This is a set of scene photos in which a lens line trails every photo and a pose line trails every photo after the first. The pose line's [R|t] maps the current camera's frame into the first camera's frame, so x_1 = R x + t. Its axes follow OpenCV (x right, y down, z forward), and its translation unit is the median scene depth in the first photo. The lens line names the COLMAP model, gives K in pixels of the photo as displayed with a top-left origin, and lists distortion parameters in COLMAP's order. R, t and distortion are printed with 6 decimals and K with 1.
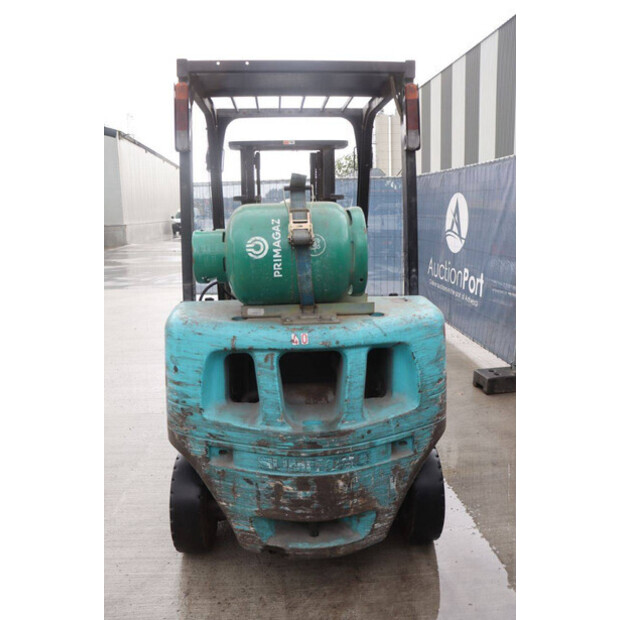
lens RADIAL K [[510.9, 0, 310.0], [0, 510.9, 310.0], [0, 0, 1]] dist [-0.174223, 0.175613]
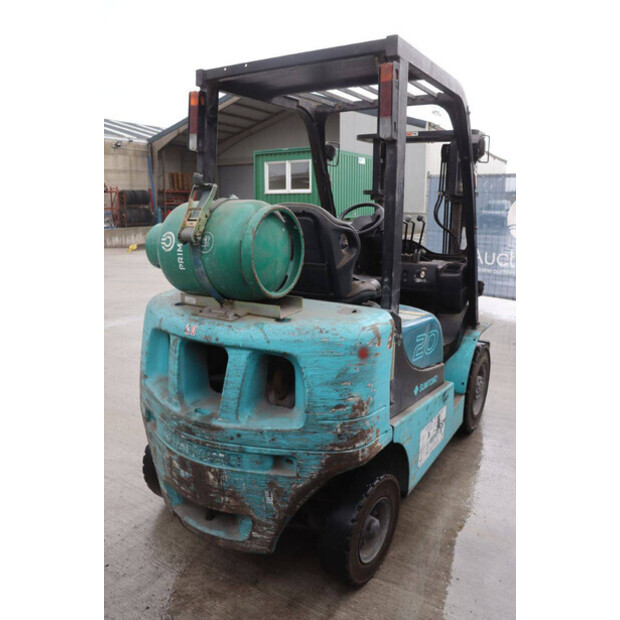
lens RADIAL K [[510.9, 0, 310.0], [0, 510.9, 310.0], [0, 0, 1]] dist [-0.174223, 0.175613]
pose [[0.804582, 0.145178, -0.575822, 0.748087], [-0.133558, 0.989053, 0.062744, -0.079506], [0.578627, 0.026423, 0.815164, 0.269569]]
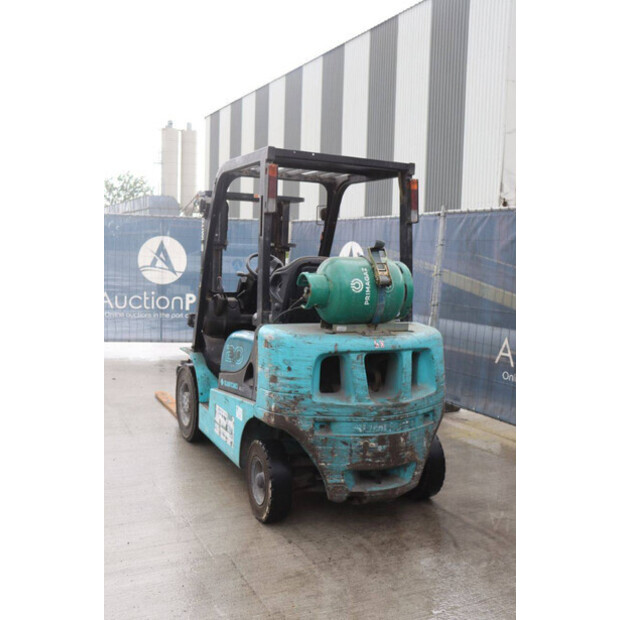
lens RADIAL K [[653.0, 0, 310.0], [0, 653.0, 310.0], [0, 0, 1]] dist [-0.019832, -0.003670]
pose [[0.928561, 0.014840, 0.370882, -0.925130], [0.021866, 0.995278, -0.094566, 0.131762], [-0.370534, 0.095920, 0.923853, -0.758210]]
